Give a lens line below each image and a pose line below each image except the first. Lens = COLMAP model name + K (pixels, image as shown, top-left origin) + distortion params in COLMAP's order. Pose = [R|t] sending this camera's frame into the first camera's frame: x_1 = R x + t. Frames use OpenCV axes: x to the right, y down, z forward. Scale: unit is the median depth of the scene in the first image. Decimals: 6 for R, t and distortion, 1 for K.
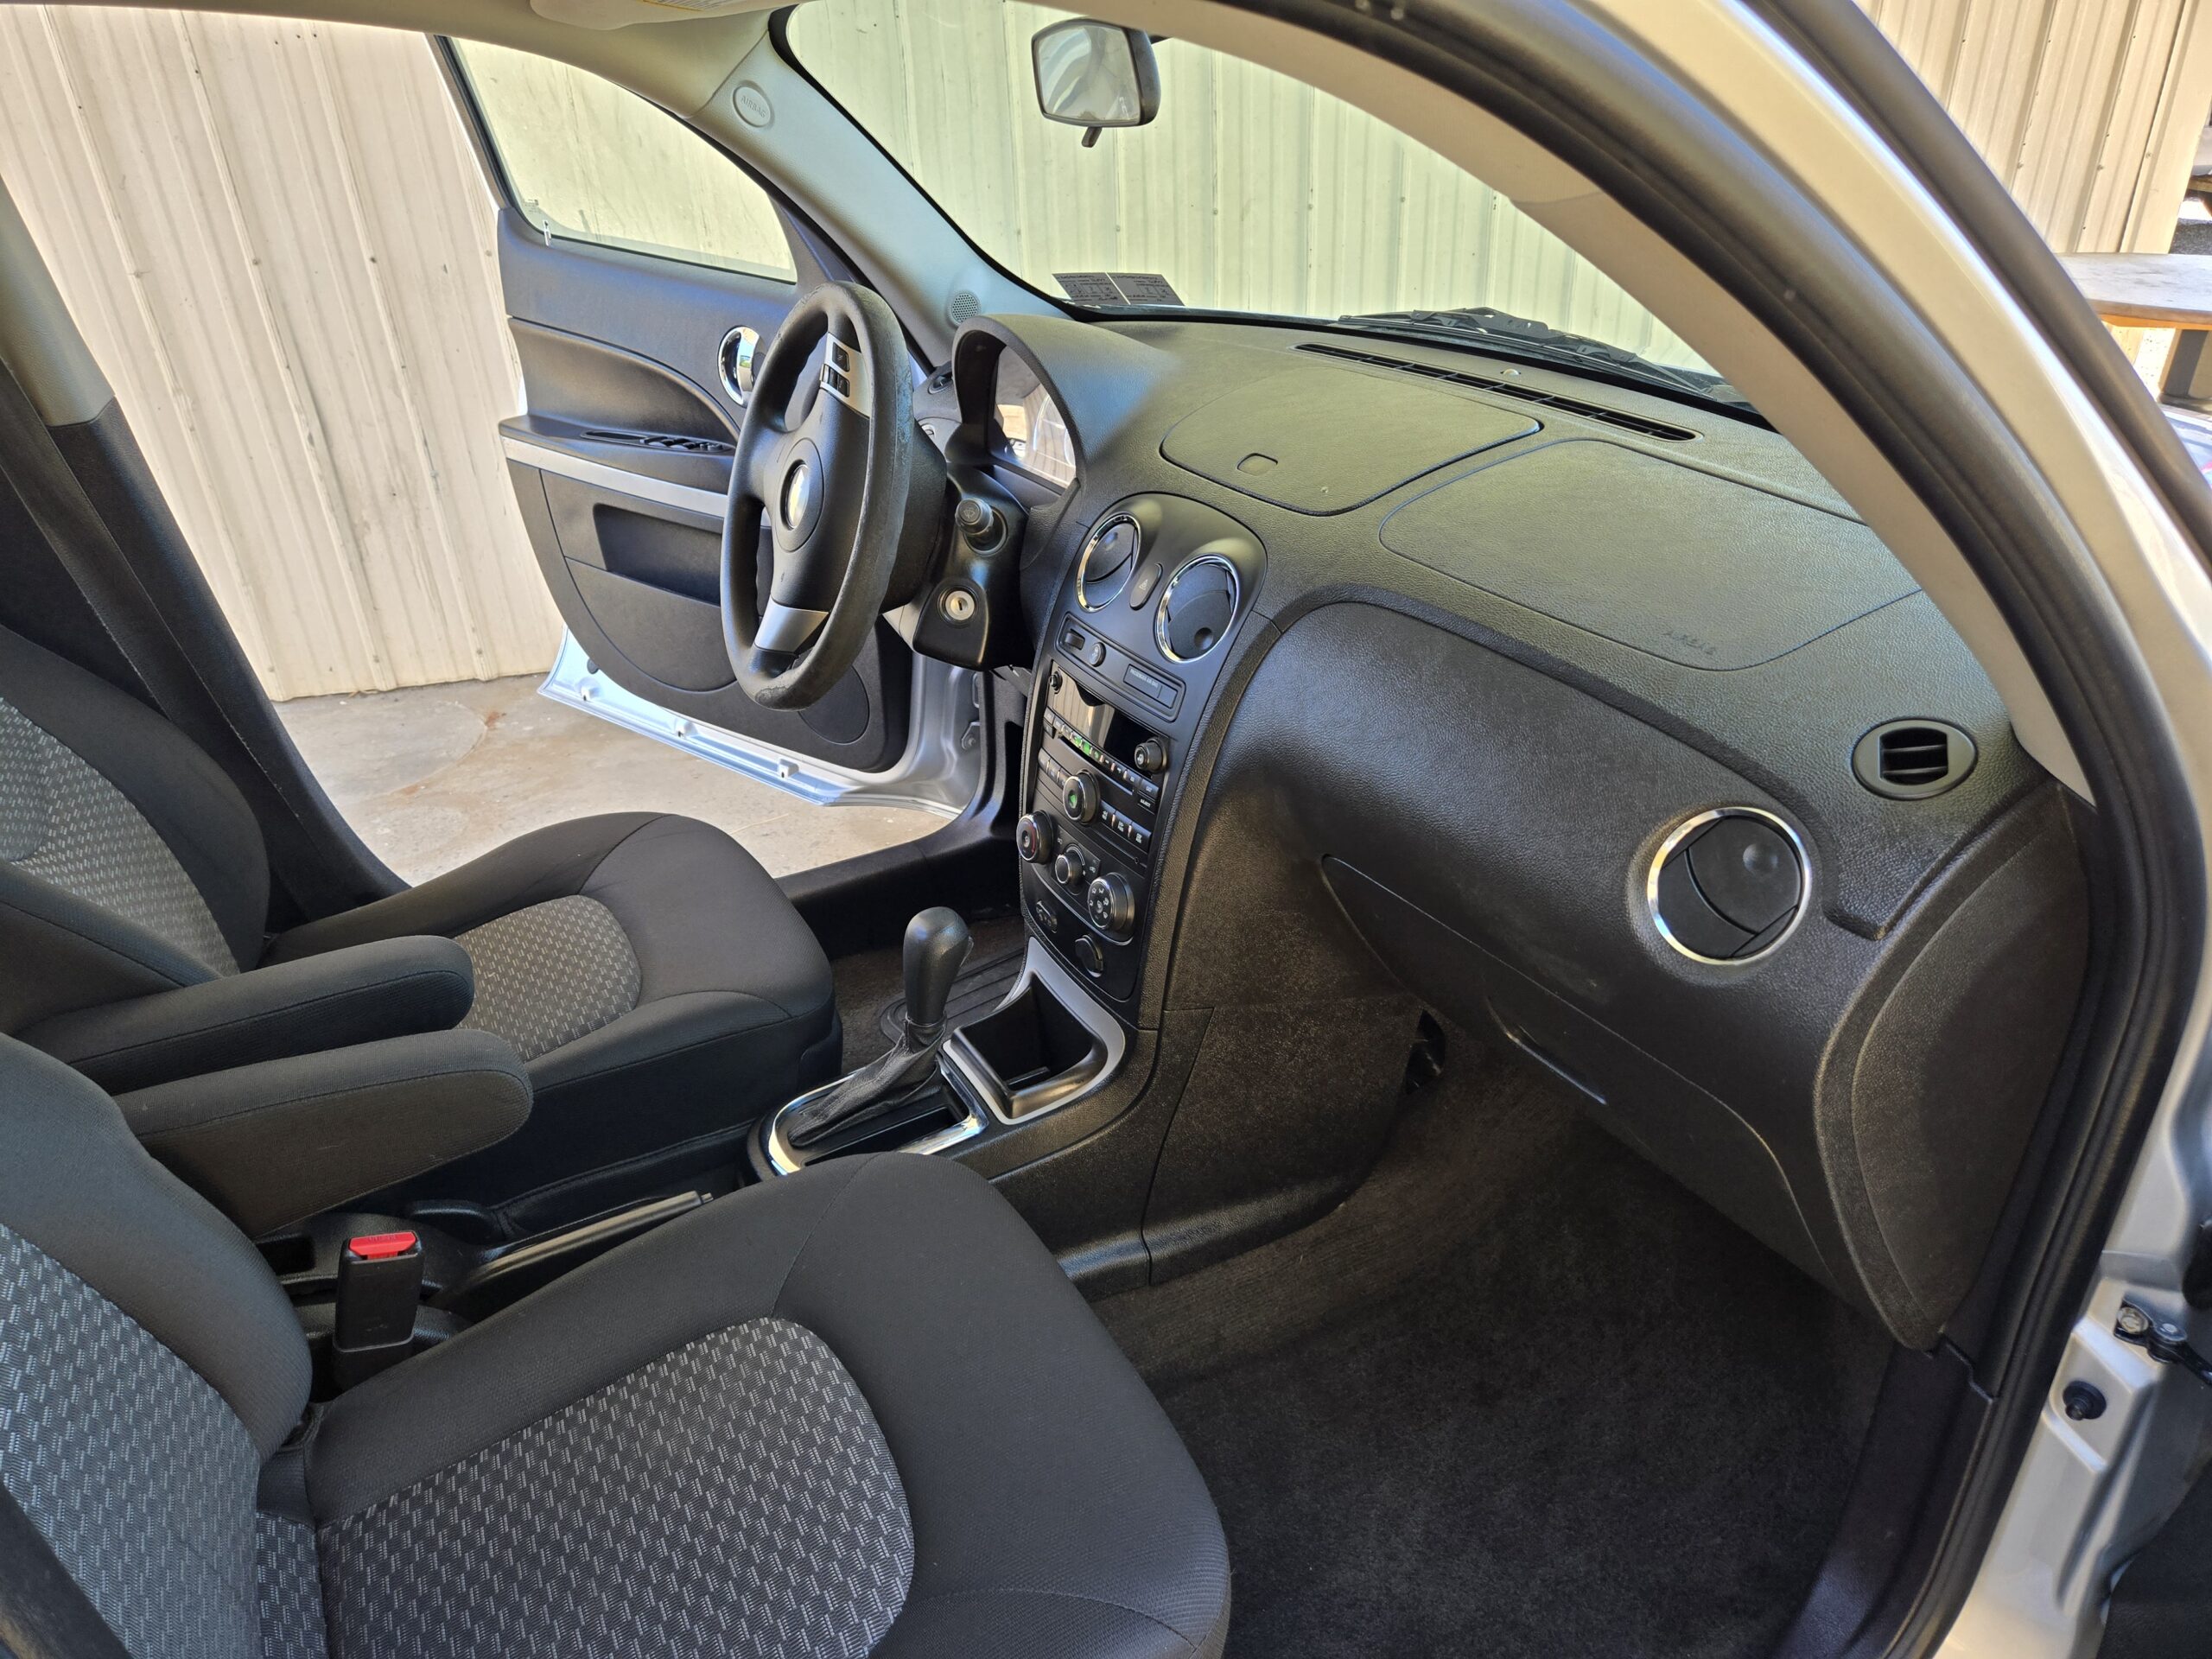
lens RADIAL K [[1479.9, 0, 1104.6], [0, 1479.9, 843.7], [0, 0, 1]] dist [0.055711, -0.052561]
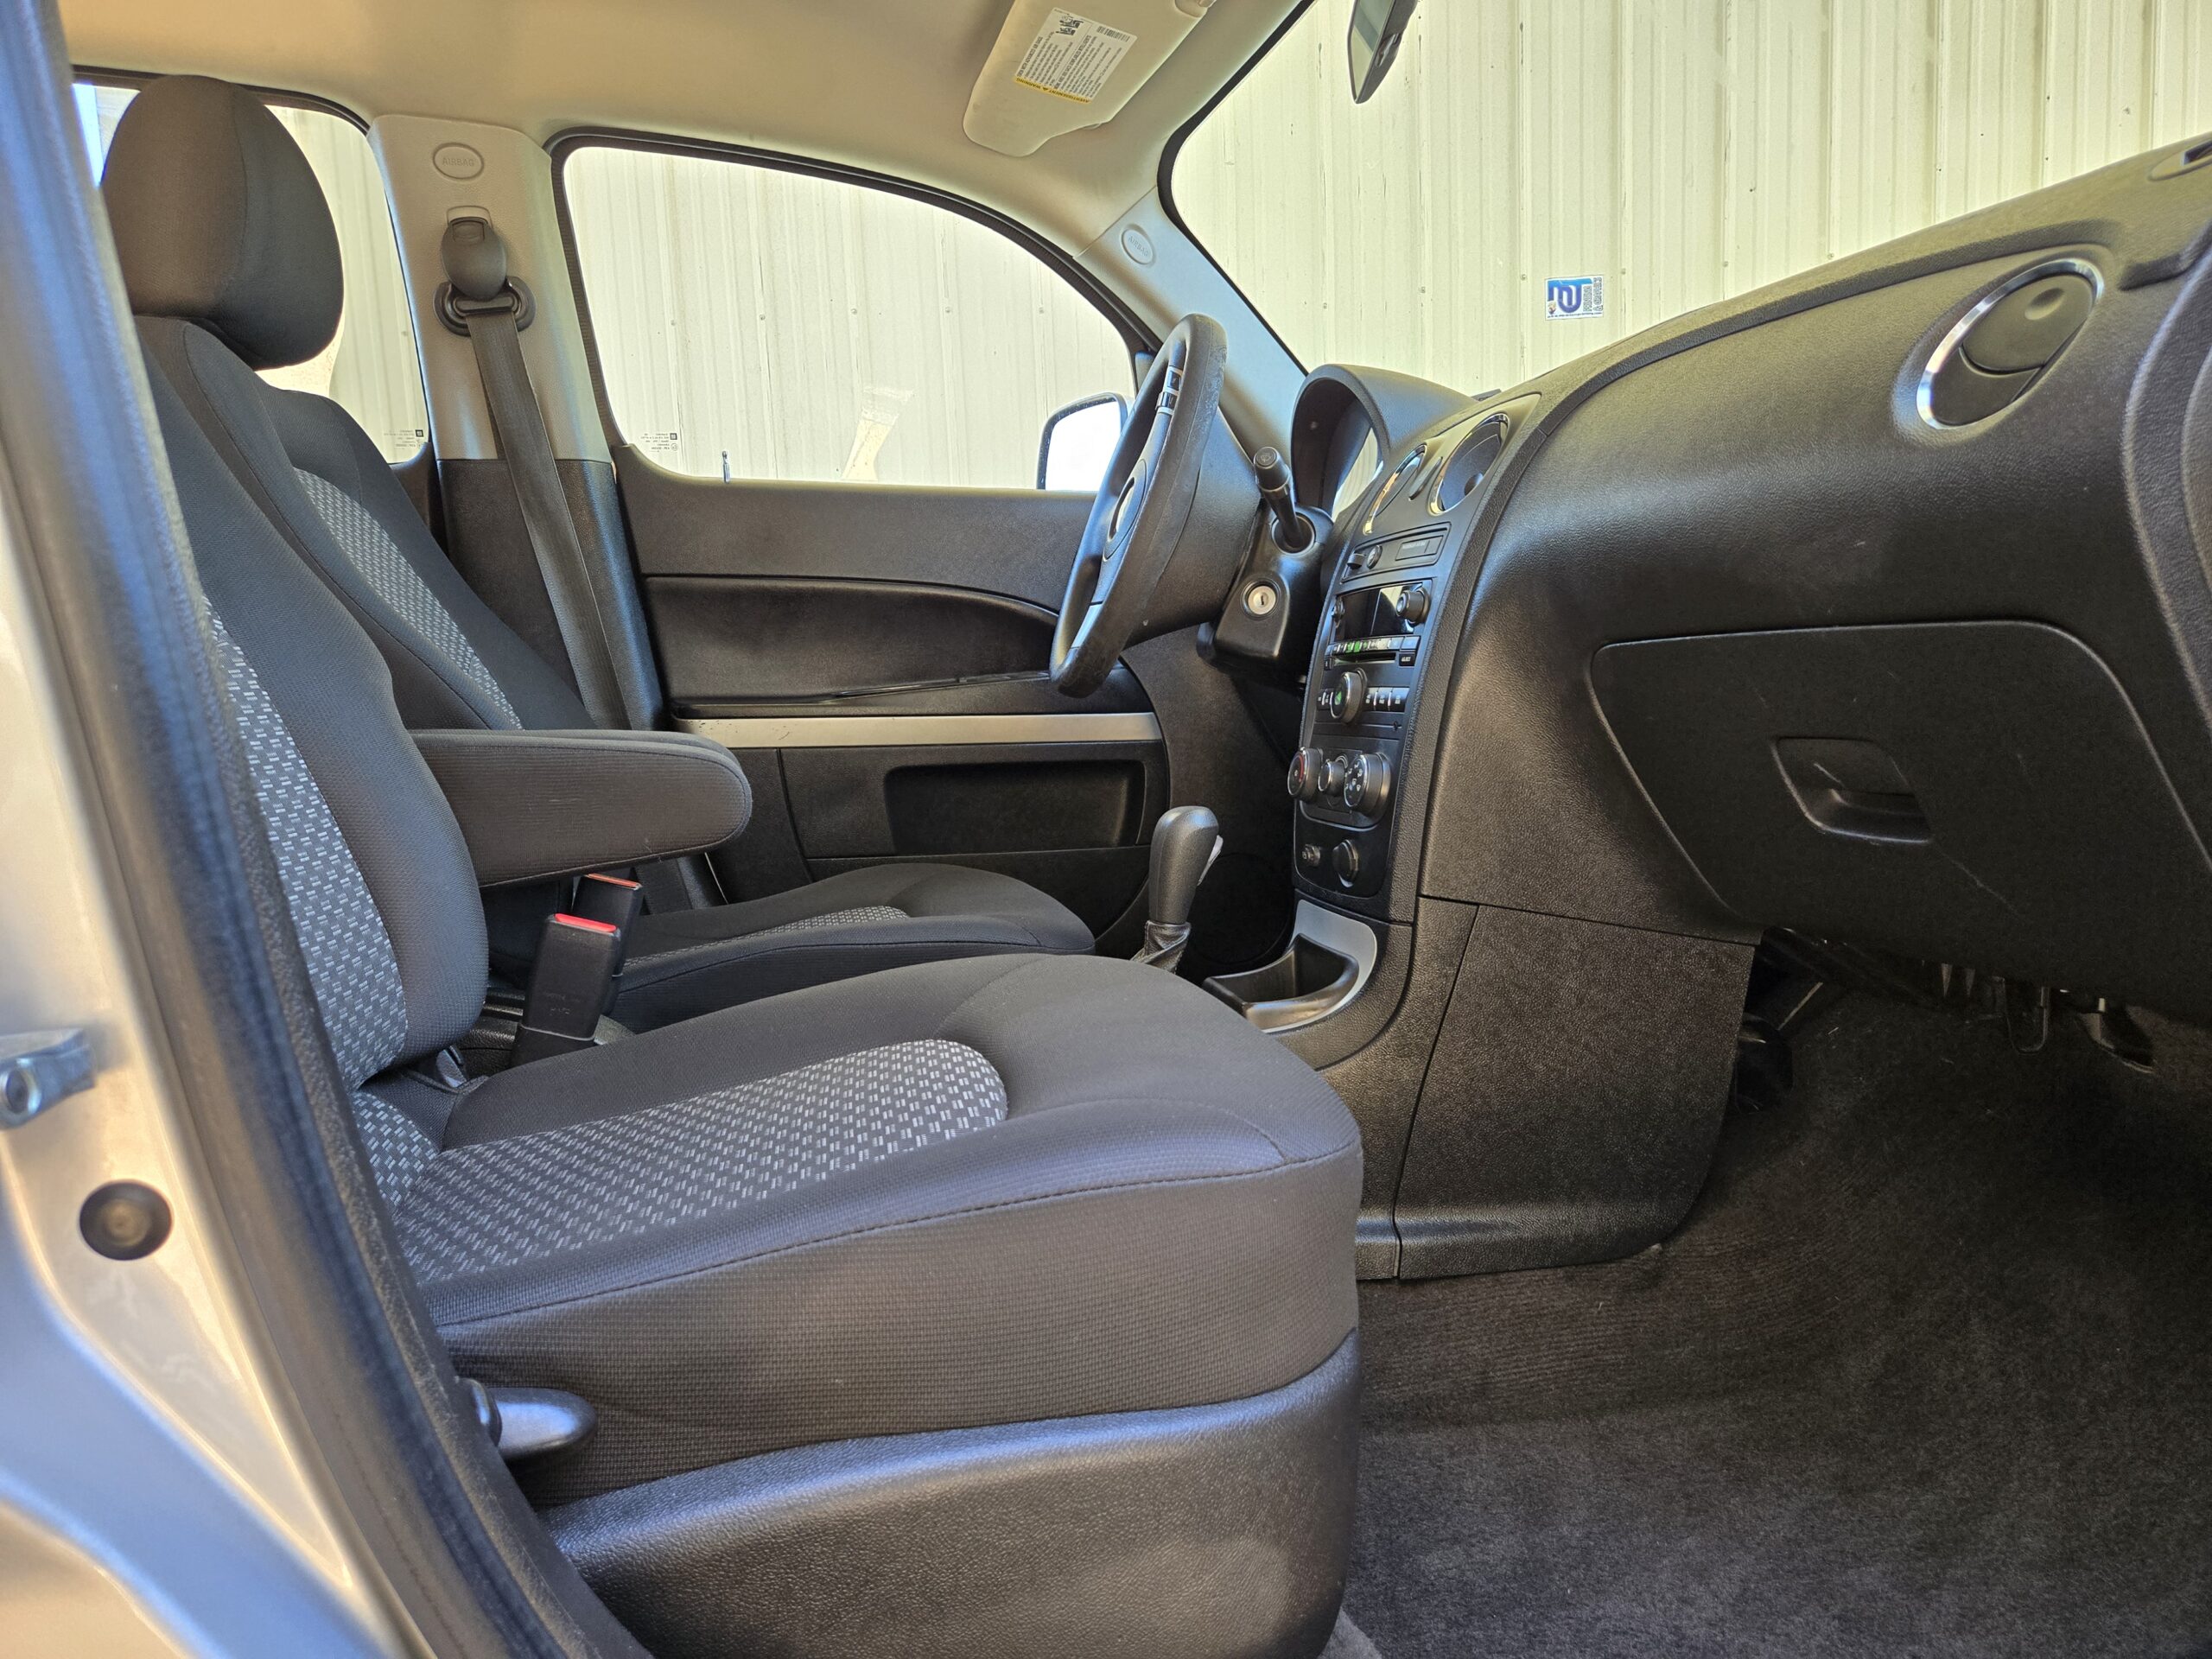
lens RADIAL K [[1472.4, 0, 1111.5], [0, 1472.4, 838.8], [0, 0, 1]] dist [0.071260, -0.066439]
pose [[0.956698, 0.034000, -0.289088, 0.111159], [-0.136469, 0.929630, -0.342293, 0.382852], [0.257107, 0.366923, 0.894015, 0.127164]]
